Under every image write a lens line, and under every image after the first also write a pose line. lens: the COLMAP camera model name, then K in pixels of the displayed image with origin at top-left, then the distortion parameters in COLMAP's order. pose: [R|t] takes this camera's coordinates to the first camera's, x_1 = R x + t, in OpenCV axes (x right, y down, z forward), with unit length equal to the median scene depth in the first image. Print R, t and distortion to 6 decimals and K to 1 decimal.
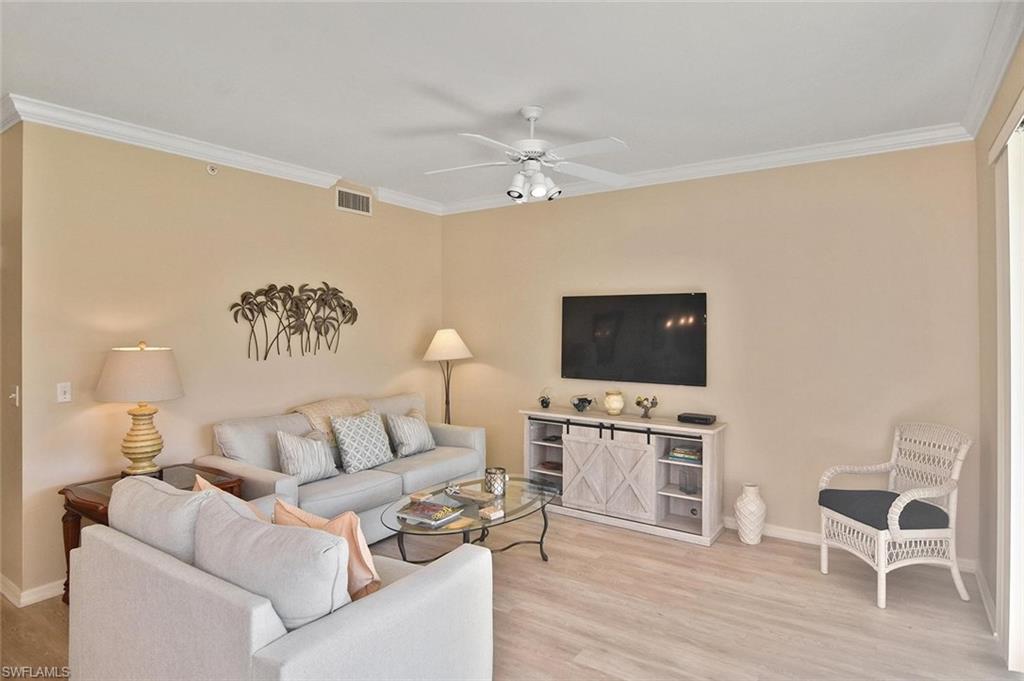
lens RADIAL K [[562.4, 0, 507.7], [0, 562.4, 324.5], [0, 0, 1]] dist [-0.016364, -0.000285]
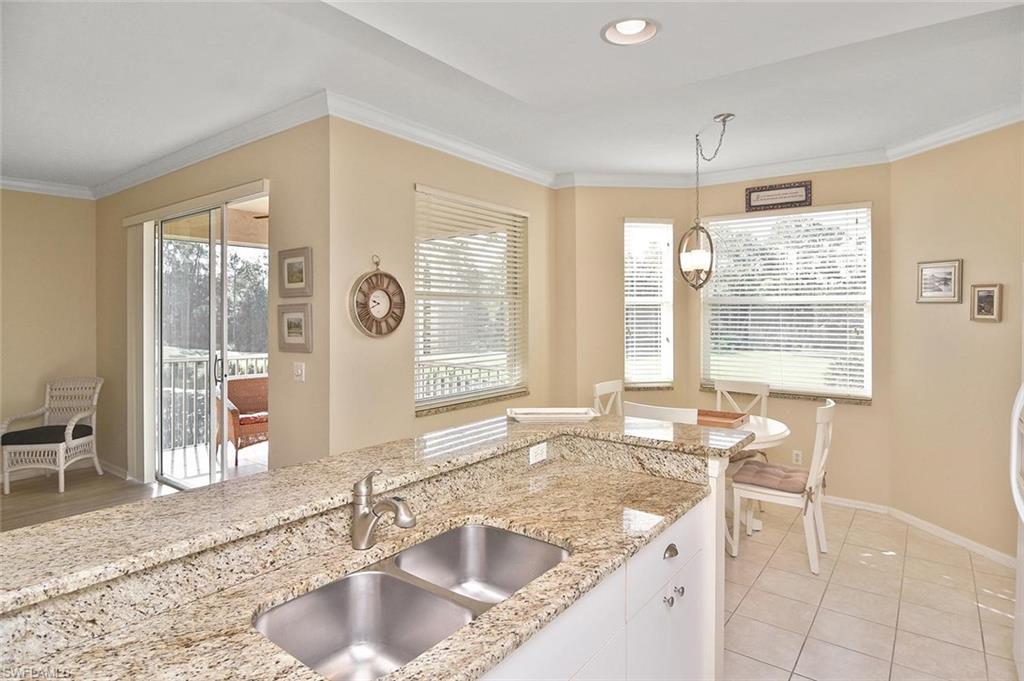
lens RADIAL K [[563.2, 0, 519.7], [0, 563.2, 310.9], [0, 0, 1]] dist [-0.013226, -0.002559]
pose [[0.039978, 0.009575, 0.999155, -0.601925], [0.003064, 0.999948, -0.009705, 0.008967], [-0.999196, 0.003449, 0.039946, -0.257331]]
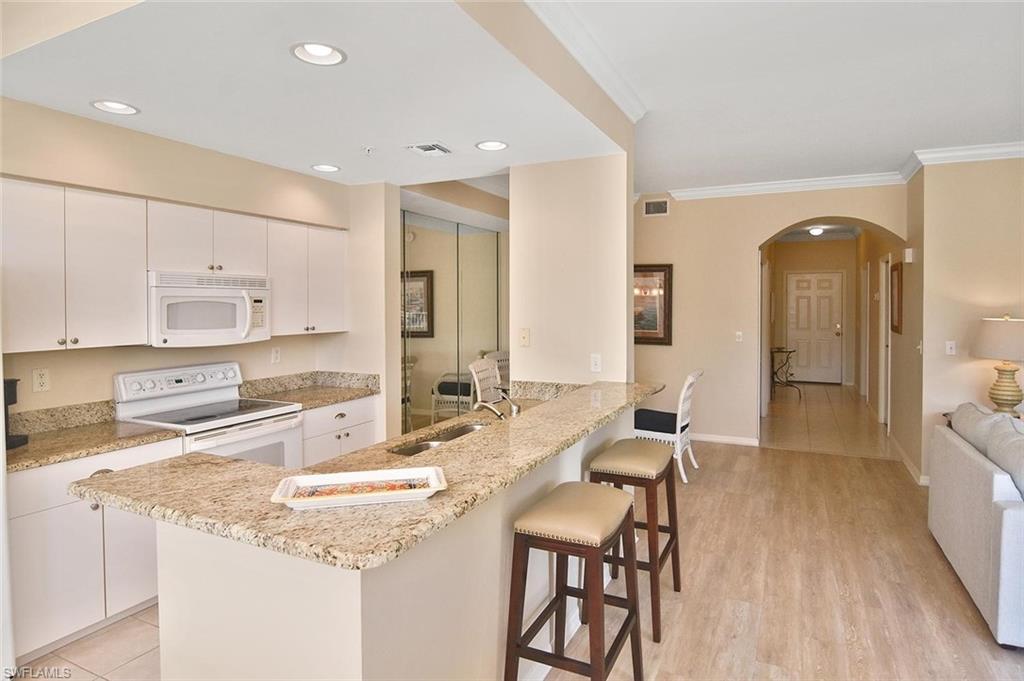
lens RADIAL K [[565.5, 0, 531.7], [0, 565.5, 307.9], [0, 0, 1]] dist [-0.012469, 0.000103]
pose [[0.158828, 0.017975, -0.987143, 0.346617], [-0.003897, 0.999838, 0.017579, -0.001556], [0.987299, 0.001055, 0.158872, -0.223166]]
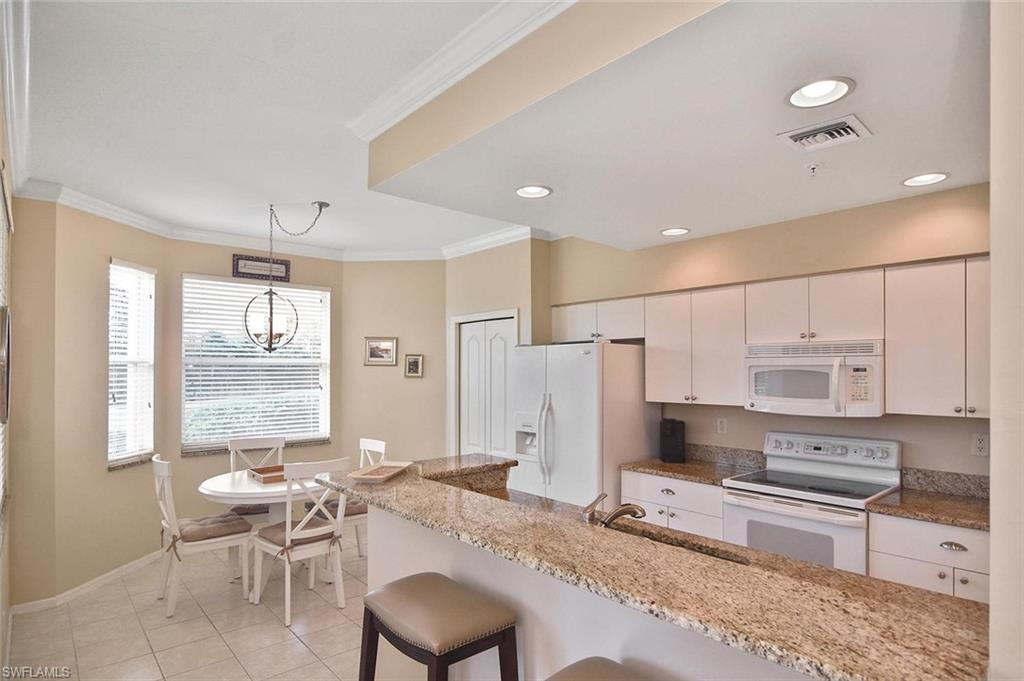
lens RADIAL K [[556.9, 0, 504.7], [0, 556.9, 356.2], [0, 0, 1]] dist [-0.018873, -0.000907]
pose [[-0.965902, 0.015239, 0.258458, -0.304833], [0.010455, 0.999748, -0.019874, -0.003372], [-0.258696, -0.016494, -0.965818, 0.307995]]
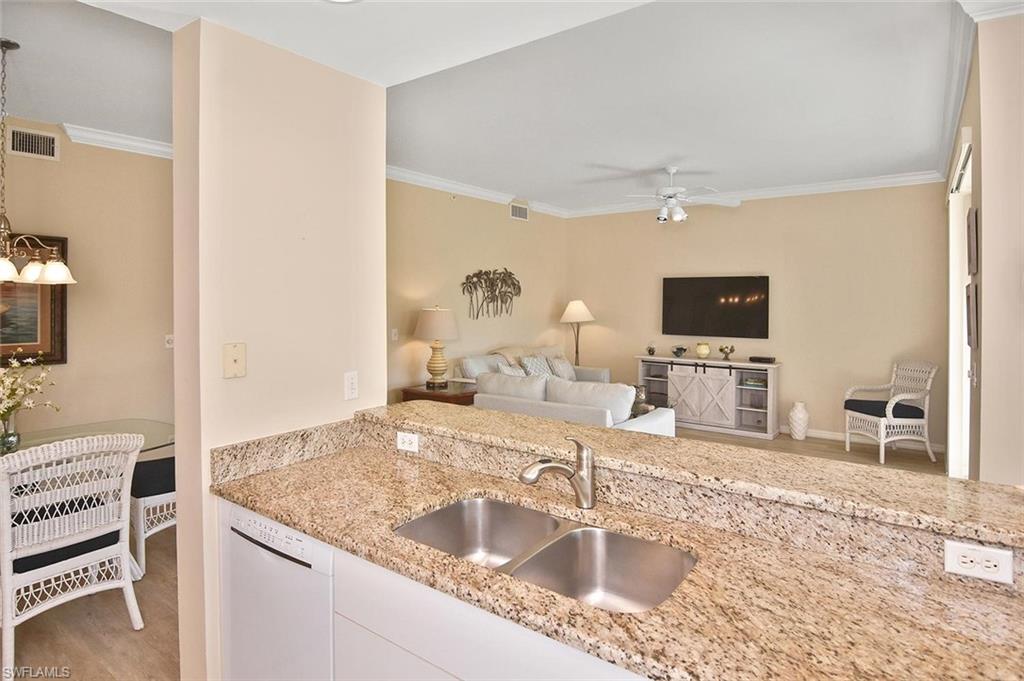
lens RADIAL K [[565.0, 0, 495.8], [0, 565.0, 303.6], [0, 0, 1]] dist [-0.015496, -0.000944]
pose [[0.998587, 0.005306, -0.052878, -0.293314], [-0.004973, 0.999967, 0.006434, 0.010137], [0.052911, -0.006162, 0.998580, -0.539391]]
